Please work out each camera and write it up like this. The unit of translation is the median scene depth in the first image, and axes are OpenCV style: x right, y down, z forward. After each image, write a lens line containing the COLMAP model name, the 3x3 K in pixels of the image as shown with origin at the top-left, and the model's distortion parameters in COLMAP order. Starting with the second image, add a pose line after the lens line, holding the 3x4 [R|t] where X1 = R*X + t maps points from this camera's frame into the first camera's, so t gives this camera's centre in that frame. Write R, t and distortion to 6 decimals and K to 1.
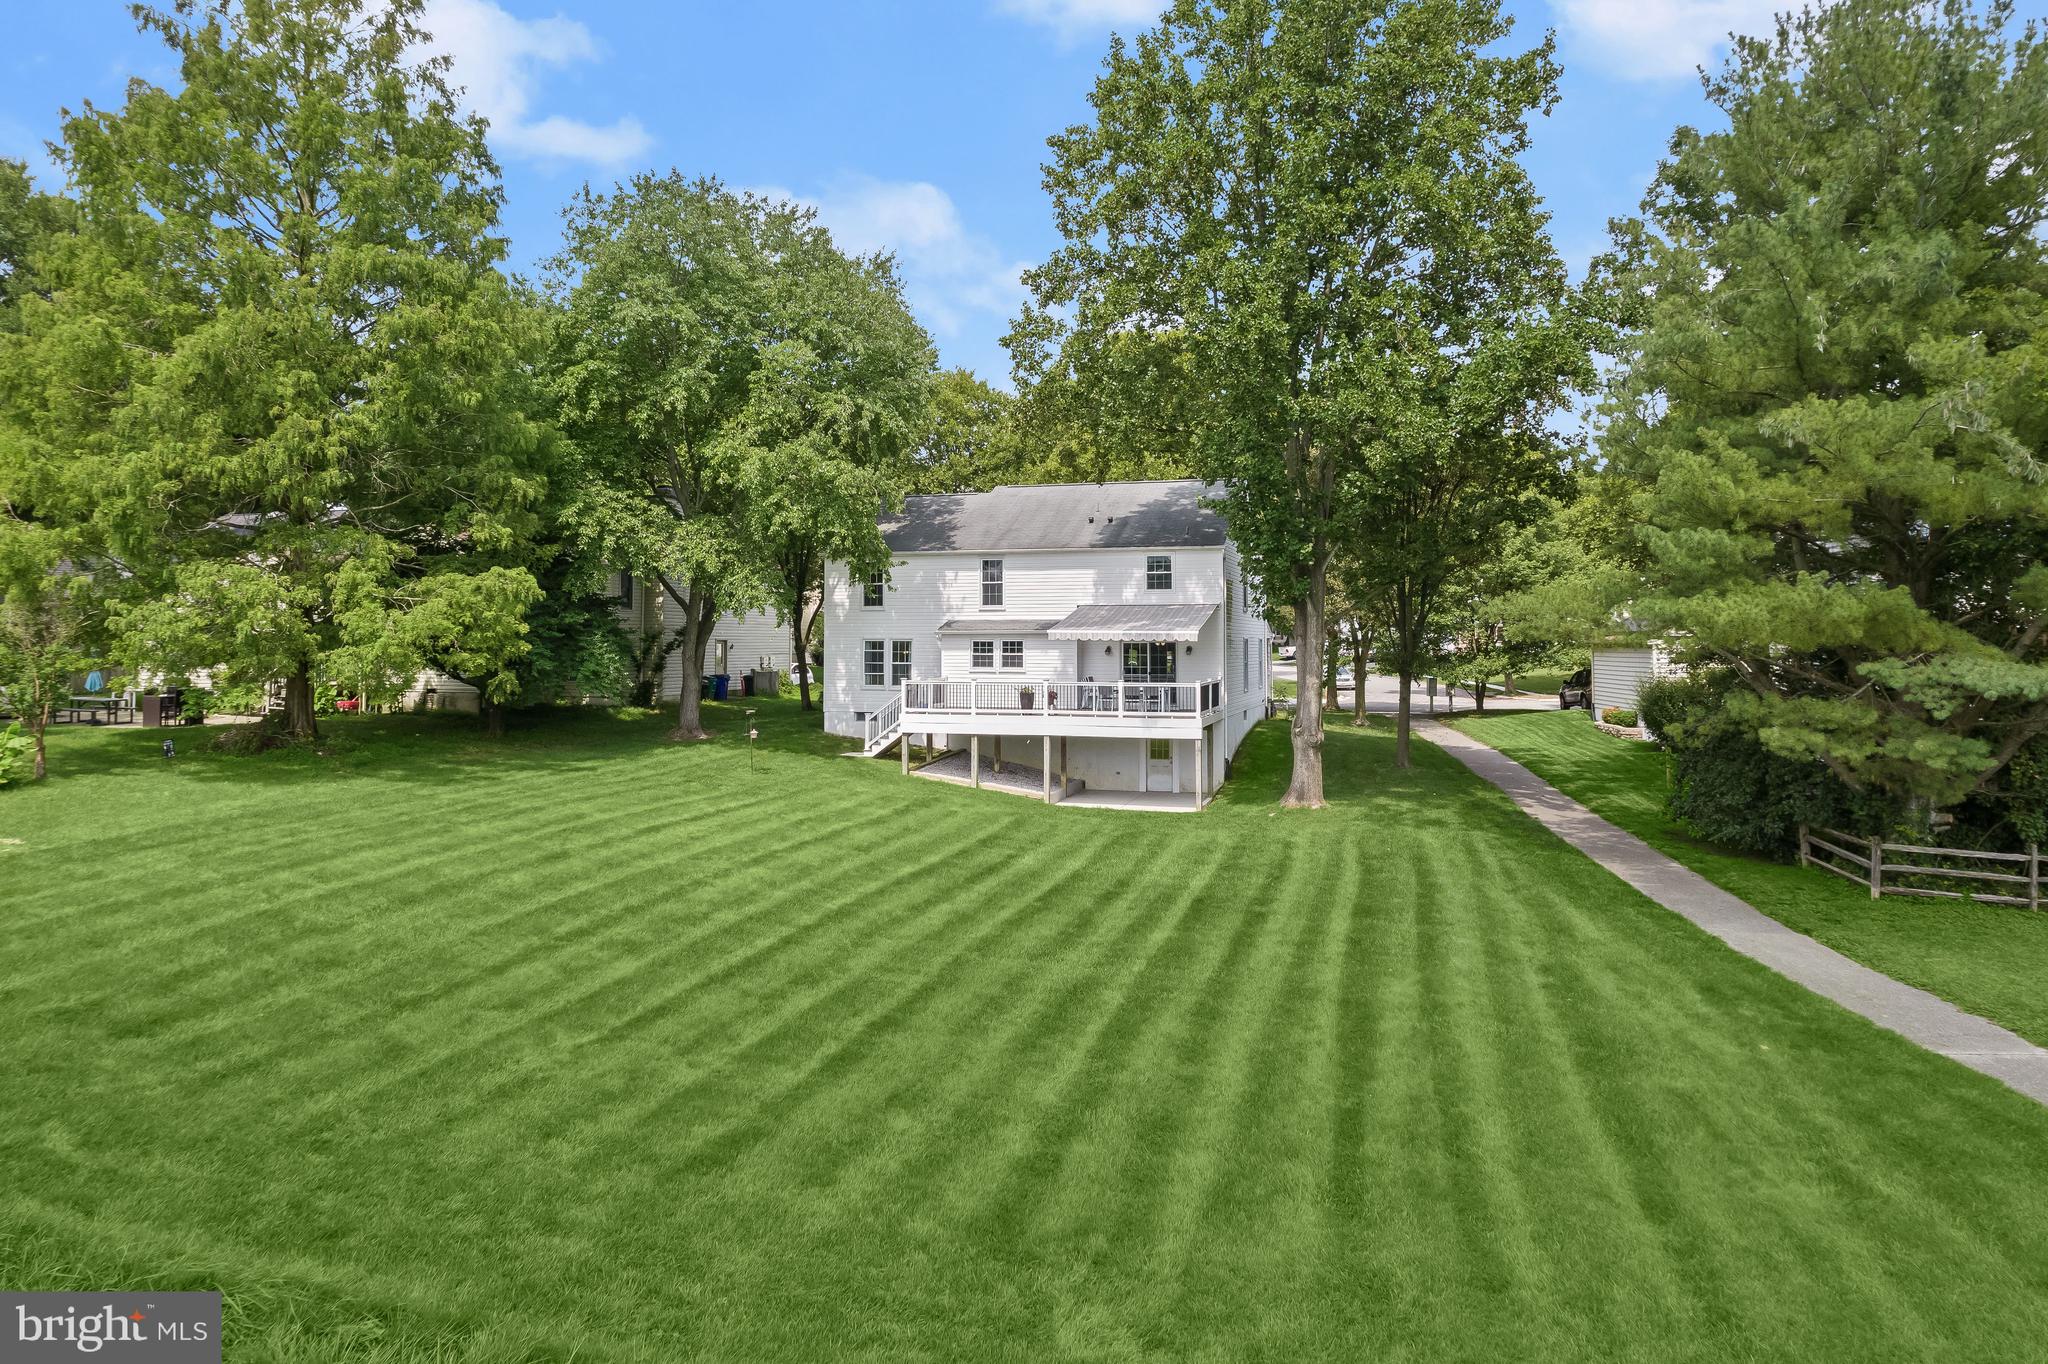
lens RADIAL K [[1301.5, 0, 1026.2], [0, 1301.5, 579.6], [0, 0, 1]] dist [0.001607, 0.000007]
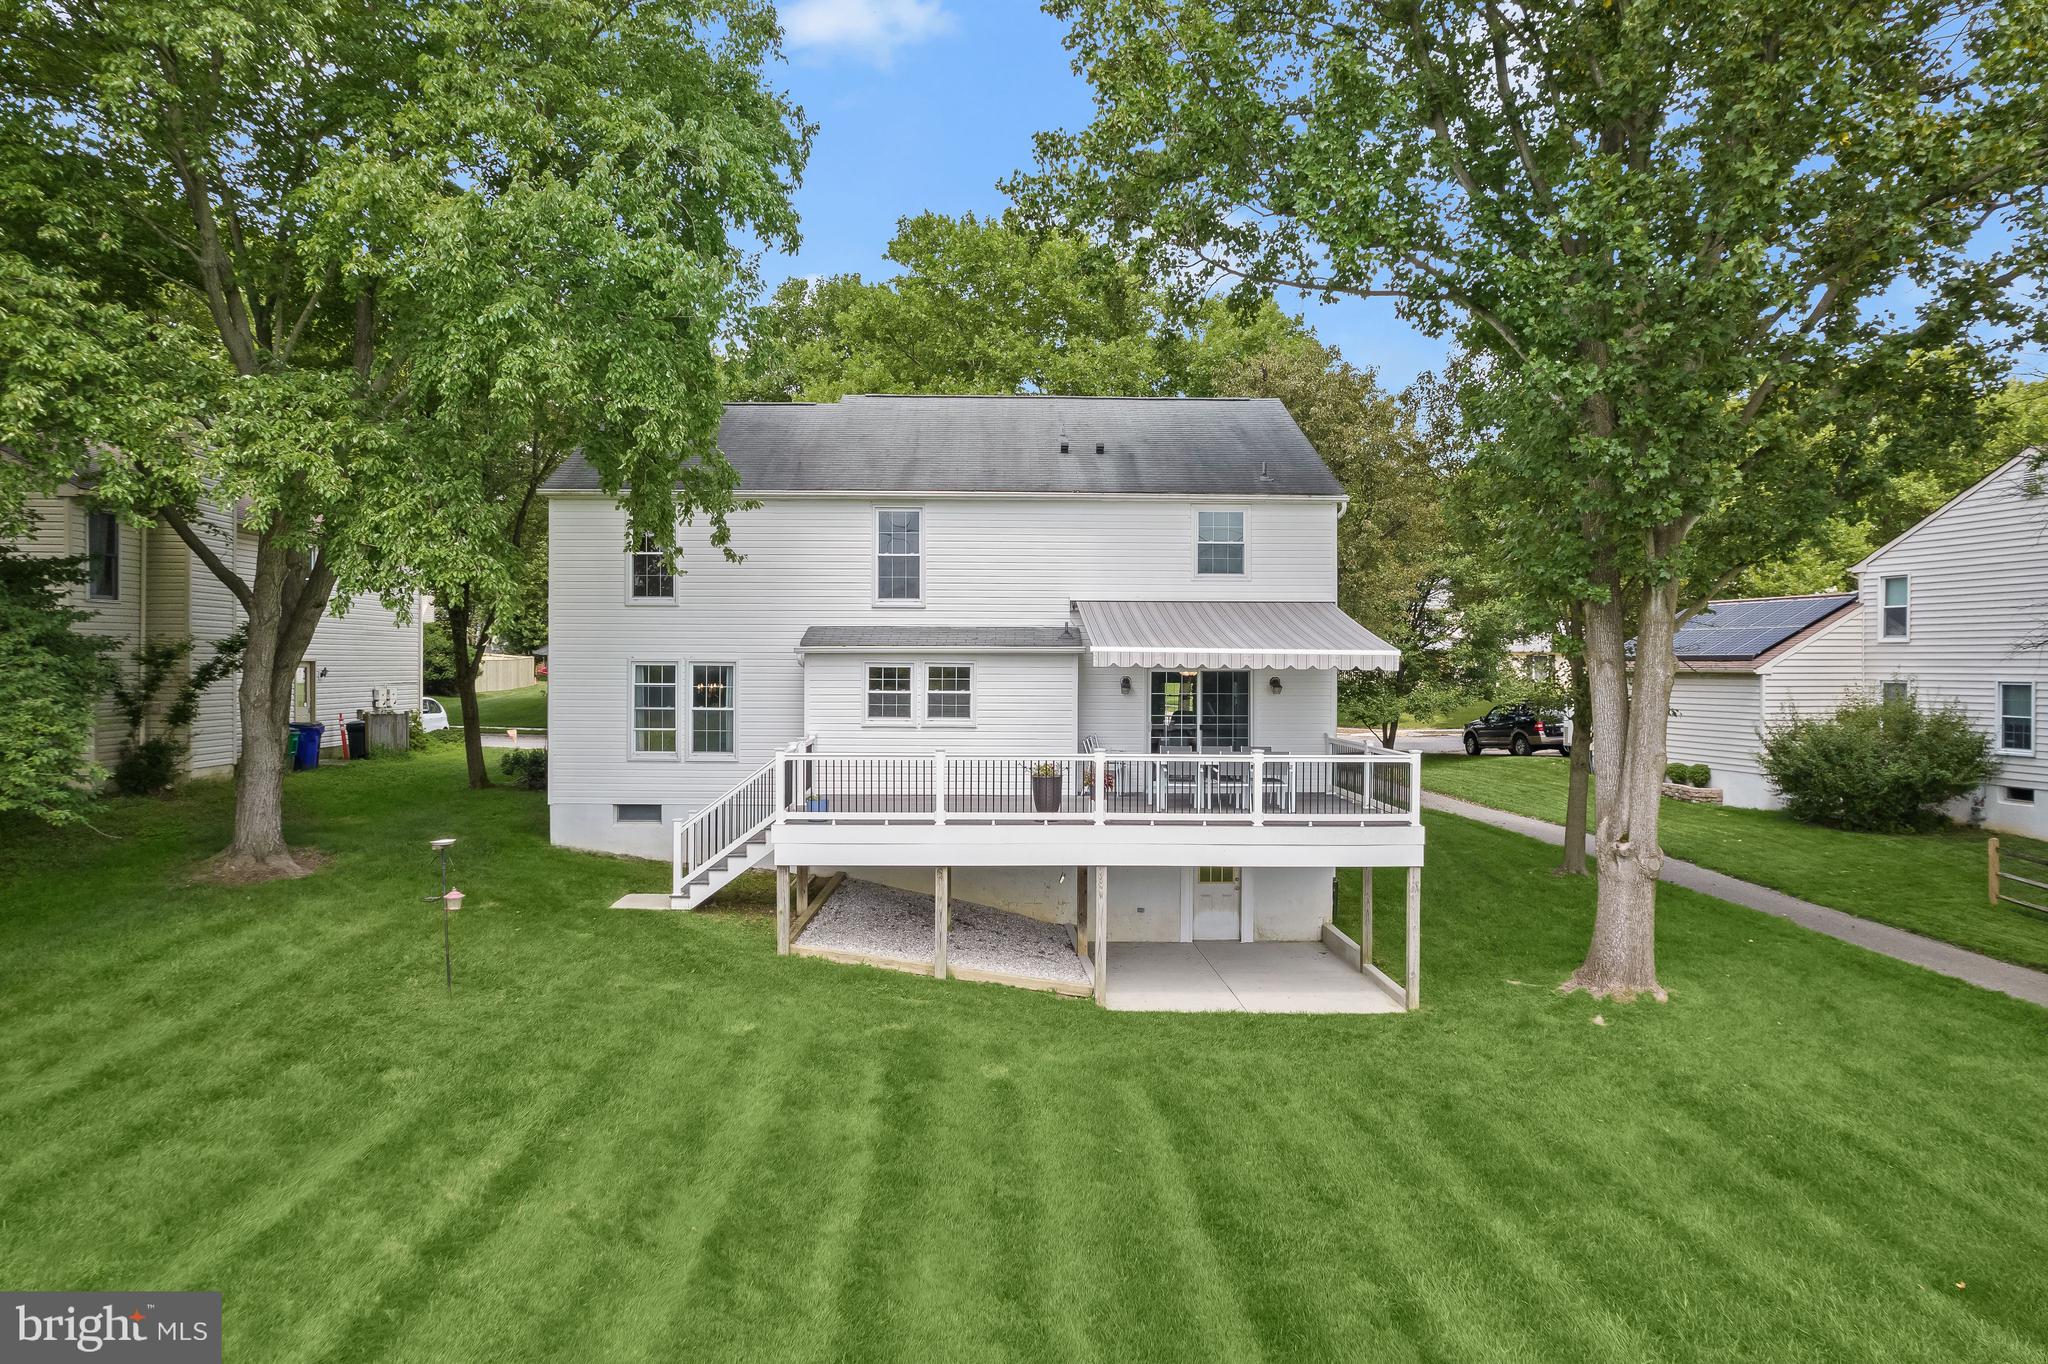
lens RADIAL K [[1311.6, 0, 1024.0], [0, 1311.6, 682.0], [0, 0, 1]] dist [-0.073053, 0.072078]
pose [[0.953330, 0.000869, 0.301930, -0.140152], [-0.019397, 0.998106, 0.058372, 0.022045], [-0.301308, -0.061504, 0.951541, 0.492701]]
